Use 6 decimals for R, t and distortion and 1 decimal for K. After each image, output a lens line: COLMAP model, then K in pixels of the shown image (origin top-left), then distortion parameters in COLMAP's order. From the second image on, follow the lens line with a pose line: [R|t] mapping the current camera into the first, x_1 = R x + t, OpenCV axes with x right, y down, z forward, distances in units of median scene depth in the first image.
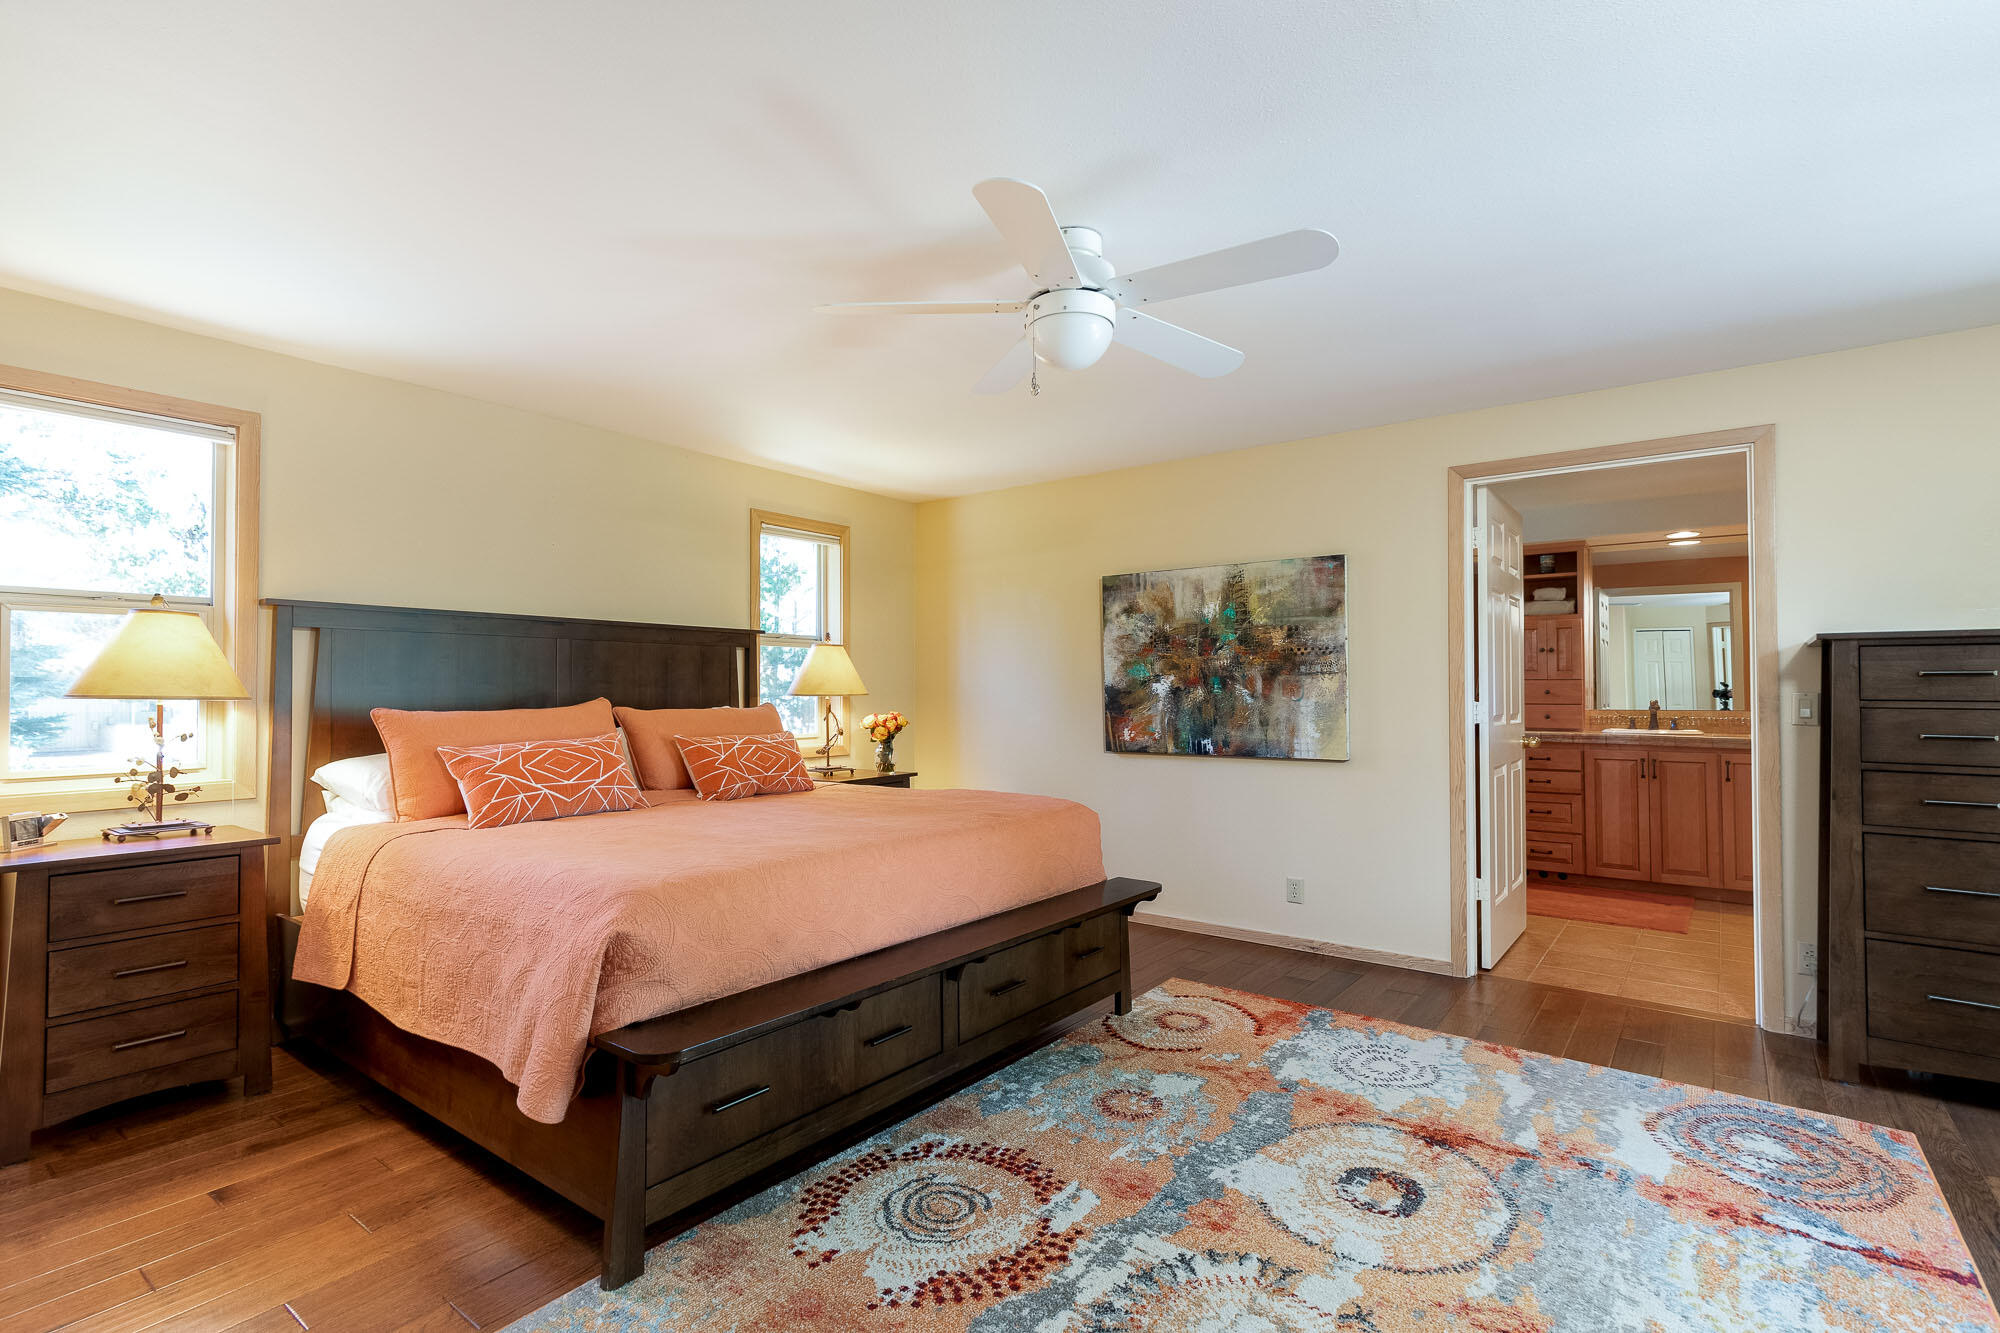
lens RADIAL K [[935.4, 0, 1004.8], [0, 935.4, 668.5], [0, 0, 1]] dist [0.004095, -0.000860]
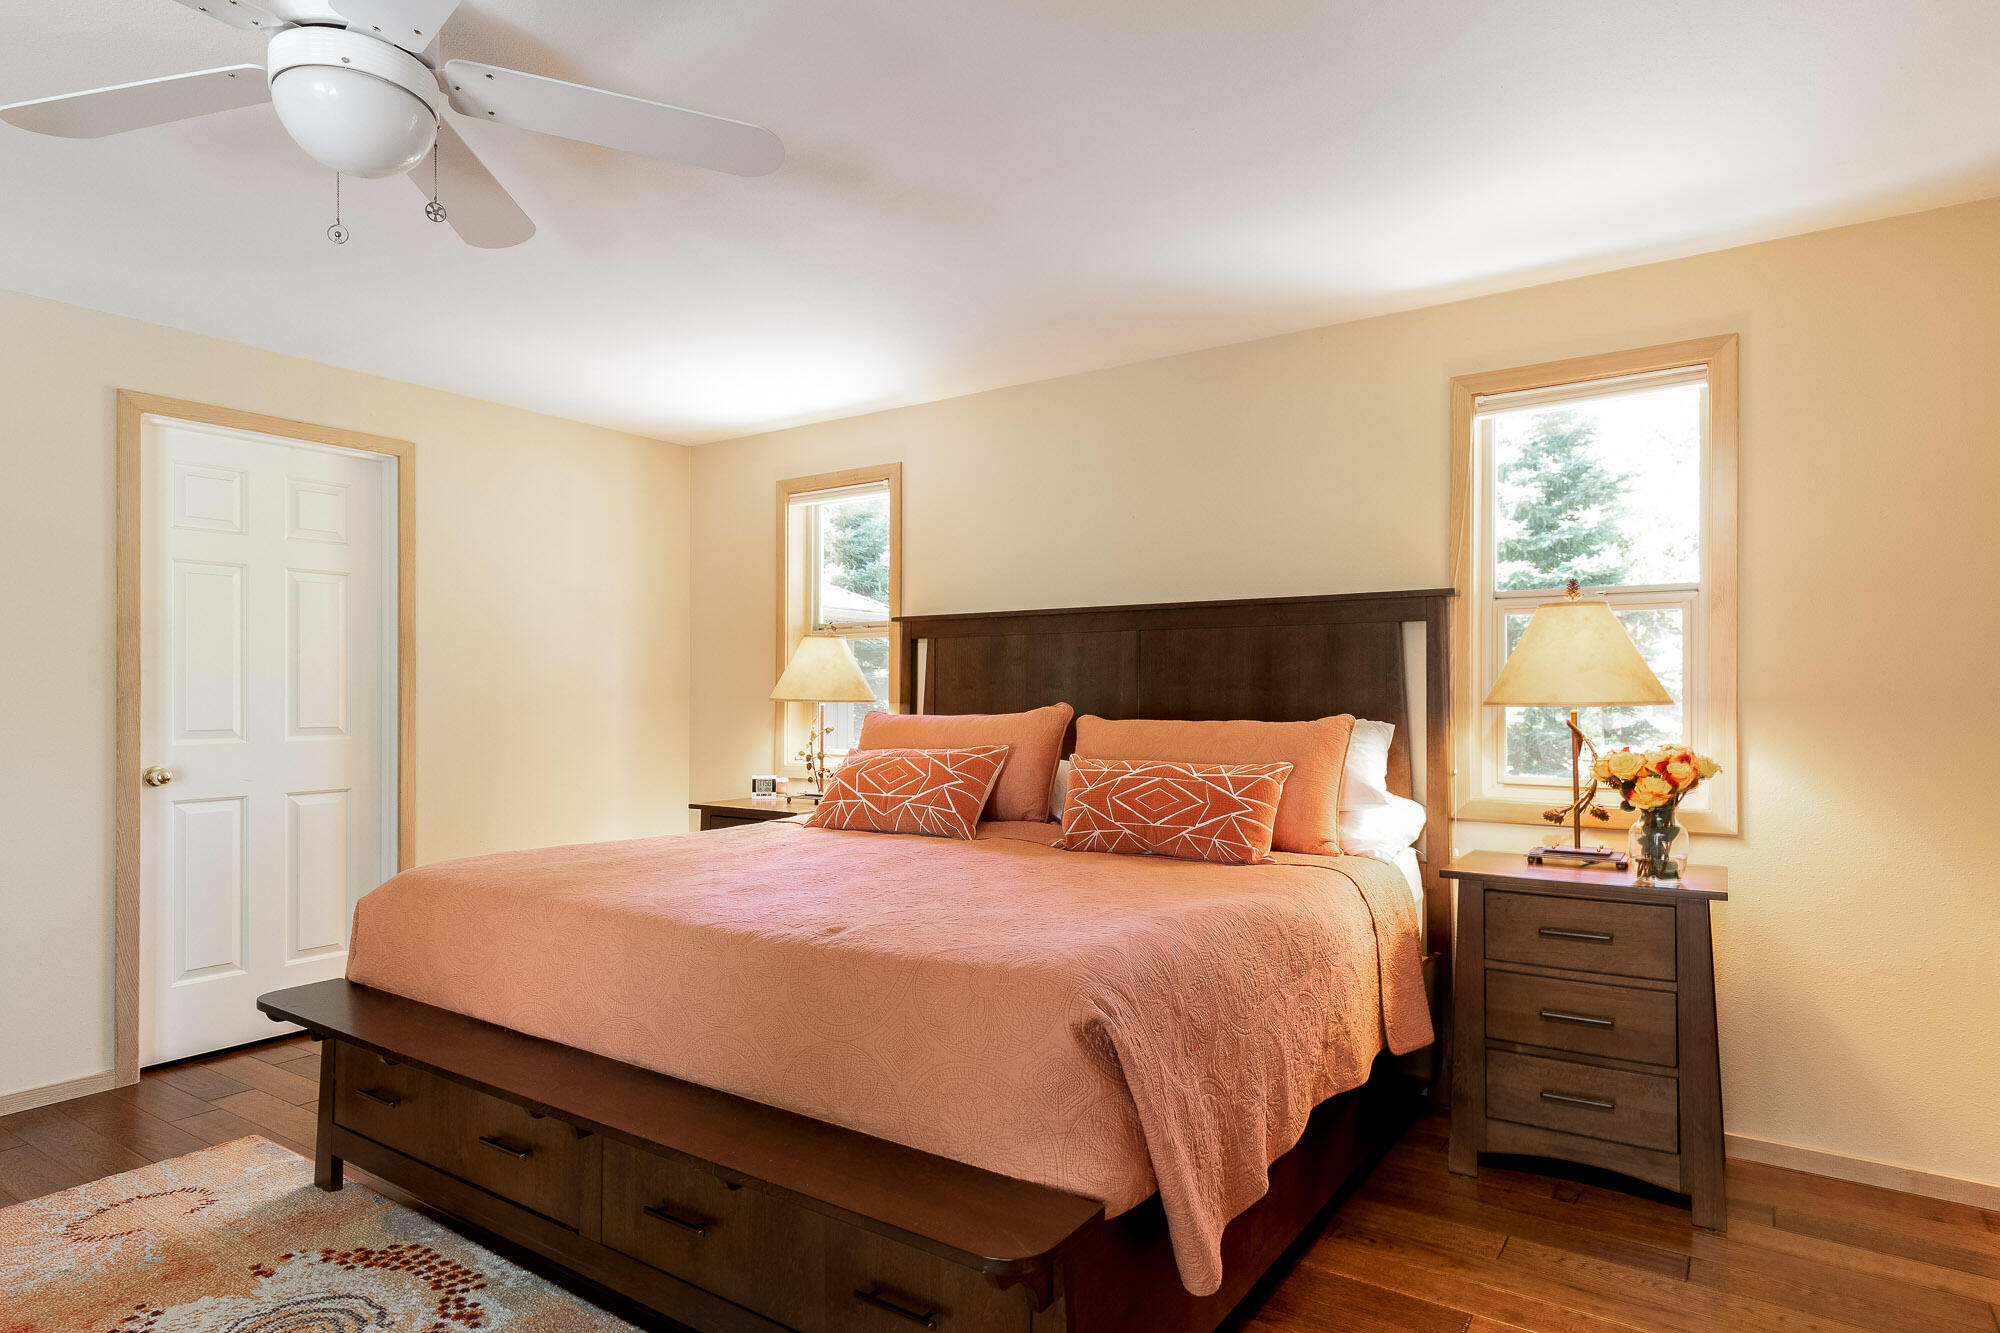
lens RADIAL K [[1112.2, 0, 950.6], [0, 1112.2, 705.1], [0, 0, 1]] dist [0.007753, 0.001694]
pose [[0.039125, -0.003011, -0.999230, 0.584621], [0.014973, 0.999885, -0.002427, 0.038715], [0.999122, -0.014866, 0.039165, 0.995826]]
